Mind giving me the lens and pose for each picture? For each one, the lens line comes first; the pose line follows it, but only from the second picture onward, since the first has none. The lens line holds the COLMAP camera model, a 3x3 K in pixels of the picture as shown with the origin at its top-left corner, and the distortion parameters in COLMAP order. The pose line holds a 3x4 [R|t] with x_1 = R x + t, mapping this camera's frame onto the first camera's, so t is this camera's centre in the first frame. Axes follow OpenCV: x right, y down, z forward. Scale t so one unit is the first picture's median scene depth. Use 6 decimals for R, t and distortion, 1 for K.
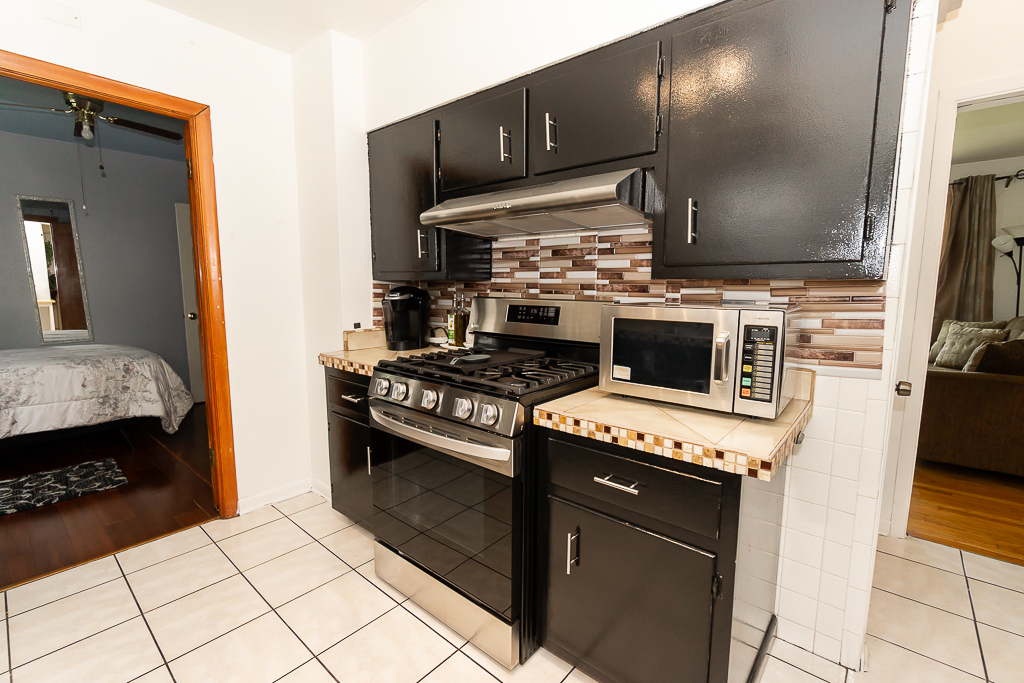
lens RADIAL K [[456.7, 0, 513.5], [0, 456.7, 340.5], [0, 0, 1]] dist [-0.005162, -0.000625]
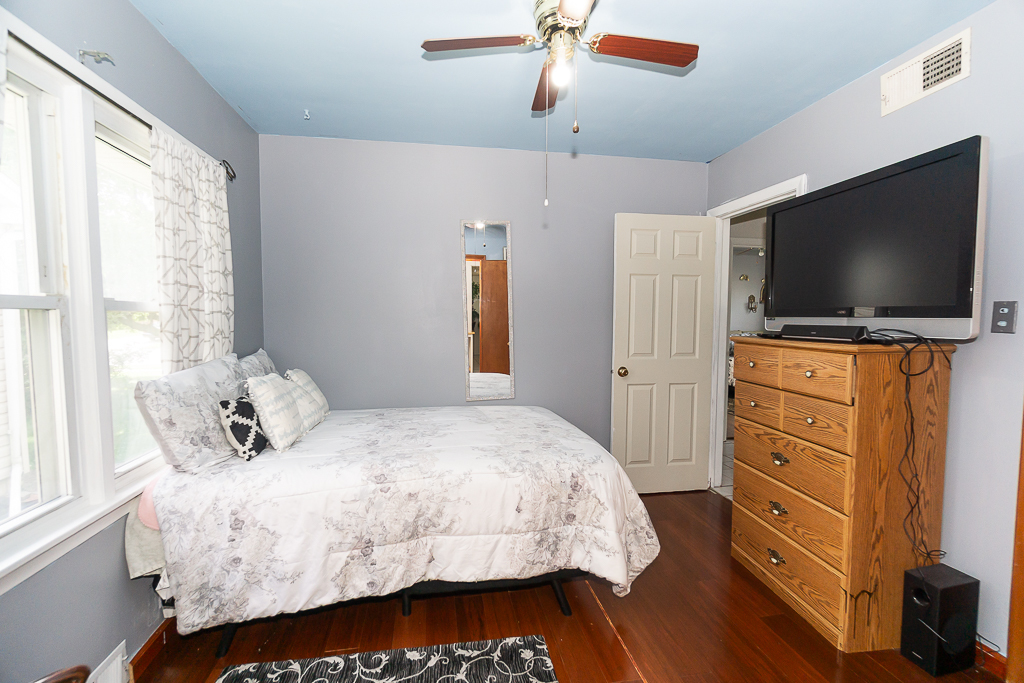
lens RADIAL K [[439.4, 0, 508.5], [0, 439.4, 340.7], [0, 0, 1]] dist [-0.008233, -0.000206]
pose [[0.764825, 0.041268, -0.642915, -0.660722], [-0.080956, 0.996192, -0.032363, -0.105088], [0.639131, 0.076799, 0.765254, 0.597144]]
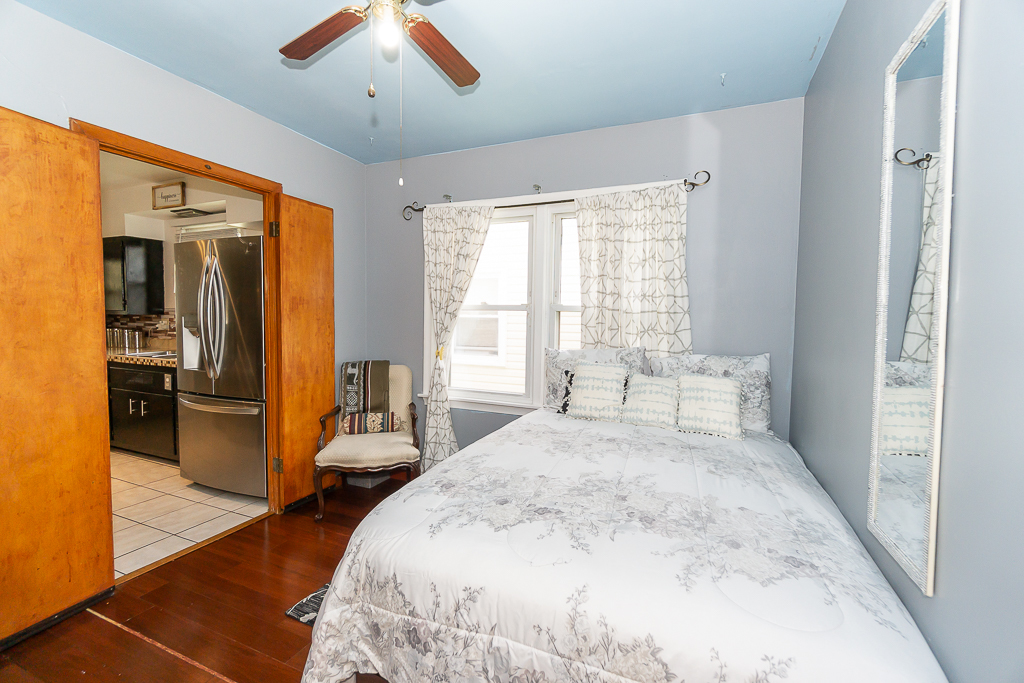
lens RADIAL K [[439.4, 0, 508.5], [0, 439.4, 340.7], [0, 0, 1]] dist [-0.008233, -0.000206]
pose [[-0.955803, 0.001299, -0.294005, -0.975474], [-0.050791, 0.984226, 0.169466, -0.218461], [0.289588, 0.176909, -0.940660, 1.643618]]
